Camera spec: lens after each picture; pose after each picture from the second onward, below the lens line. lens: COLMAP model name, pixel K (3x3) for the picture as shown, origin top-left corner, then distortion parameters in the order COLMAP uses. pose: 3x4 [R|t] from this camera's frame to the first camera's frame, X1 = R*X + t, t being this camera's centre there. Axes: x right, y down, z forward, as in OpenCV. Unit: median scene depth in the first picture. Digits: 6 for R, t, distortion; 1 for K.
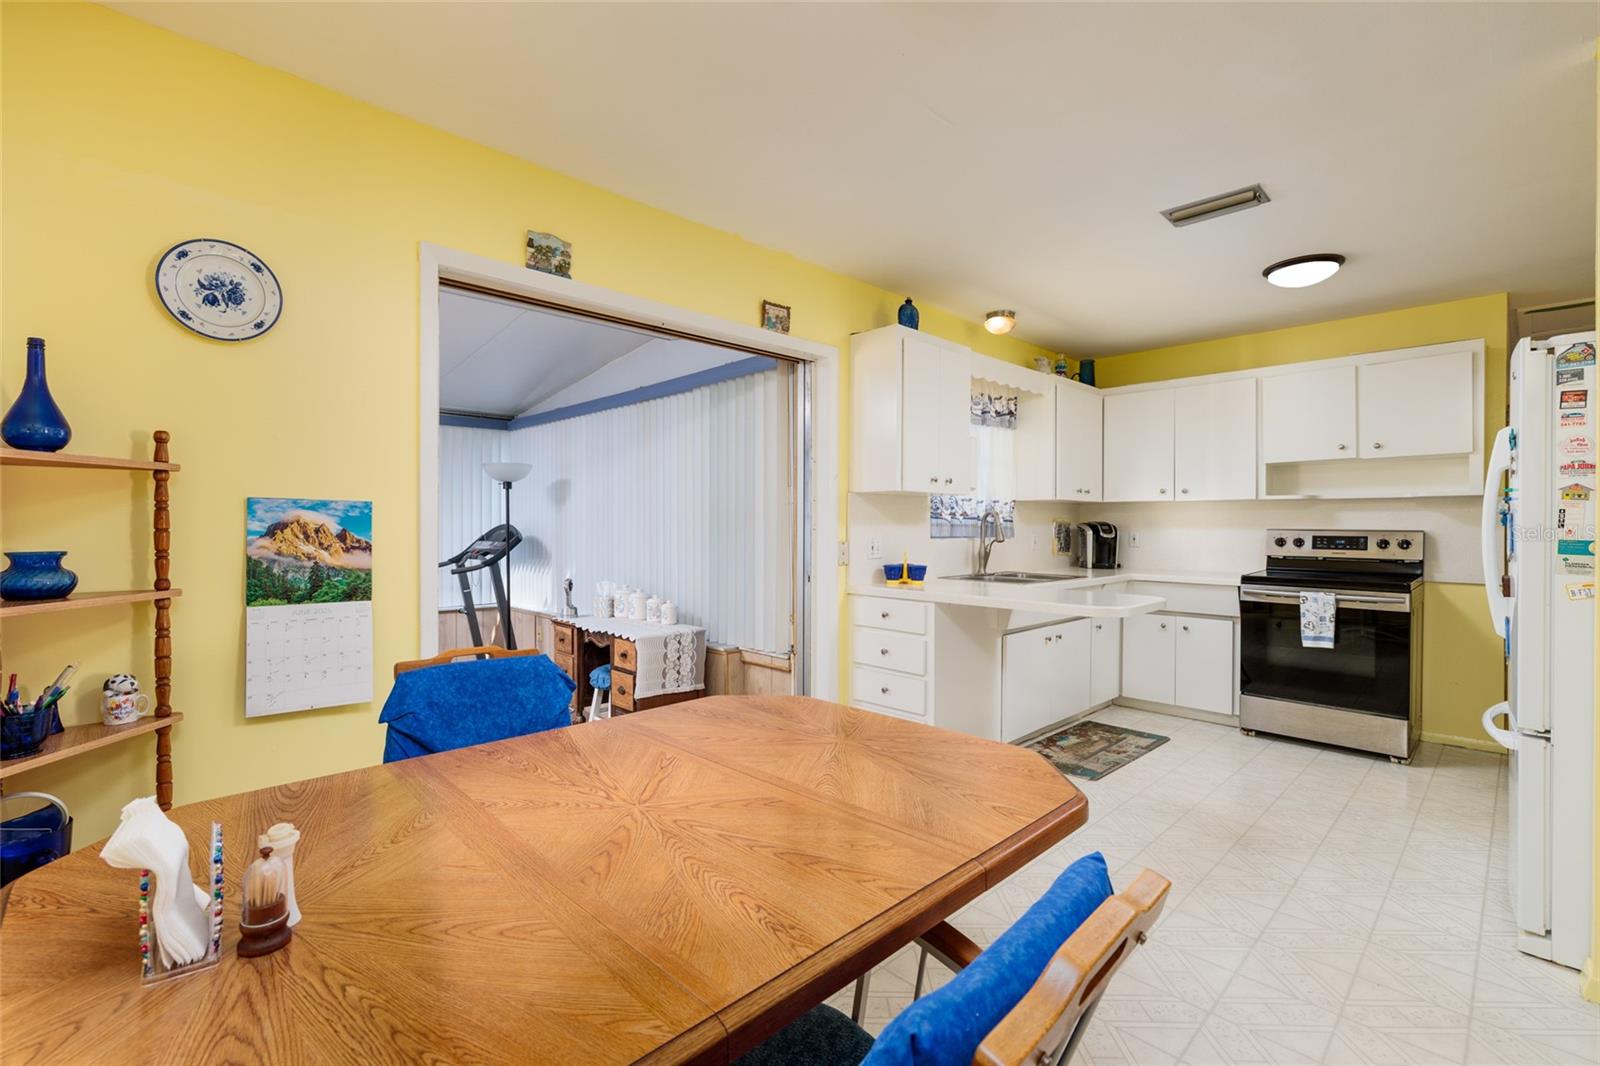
lens RADIAL K [[717.8, 0, 797.2], [0, 717.8, 531.4], [0, 0, 1]] dist [-0.000682, 0.000127]
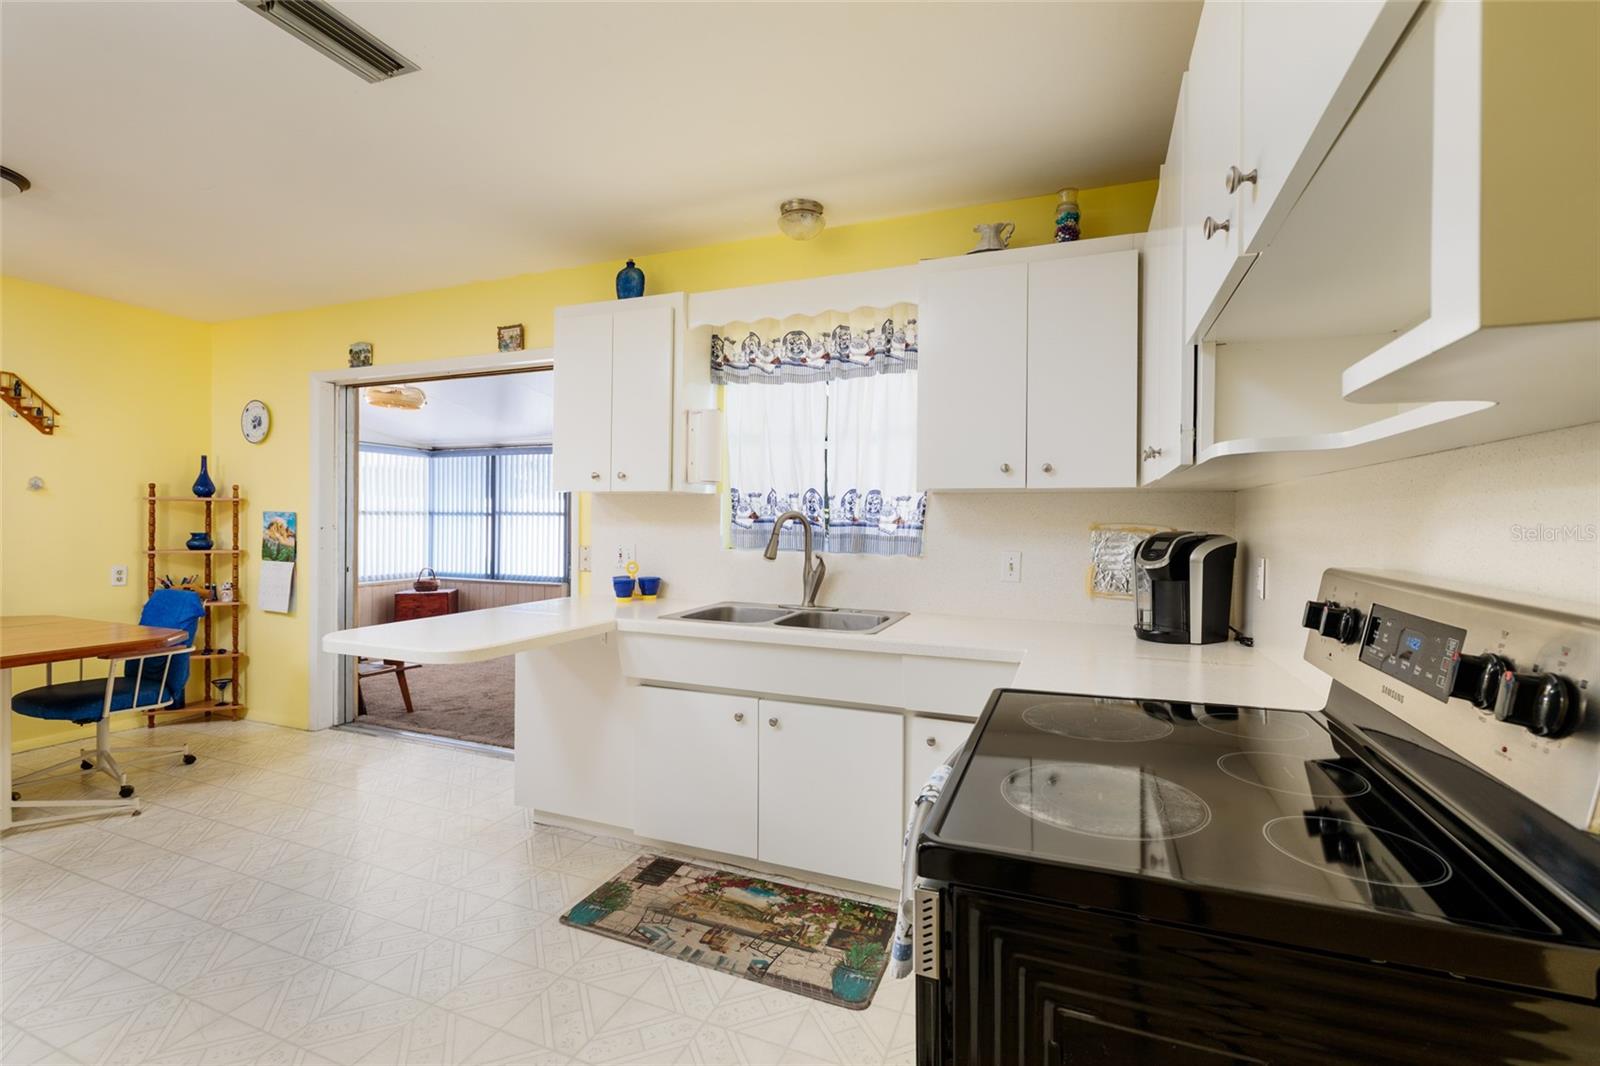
lens RADIAL K [[717.8, 0, 798.6], [0, 717.8, 525.0], [0, 0, 1]] dist [-0.000682, 0.000127]
pose [[0.395782, 0.007575, -0.918313, 1.017285], [-0.018804, 0.999823, 0.000143, -0.019255], [0.918152, 0.017212, 0.395854, 0.861230]]
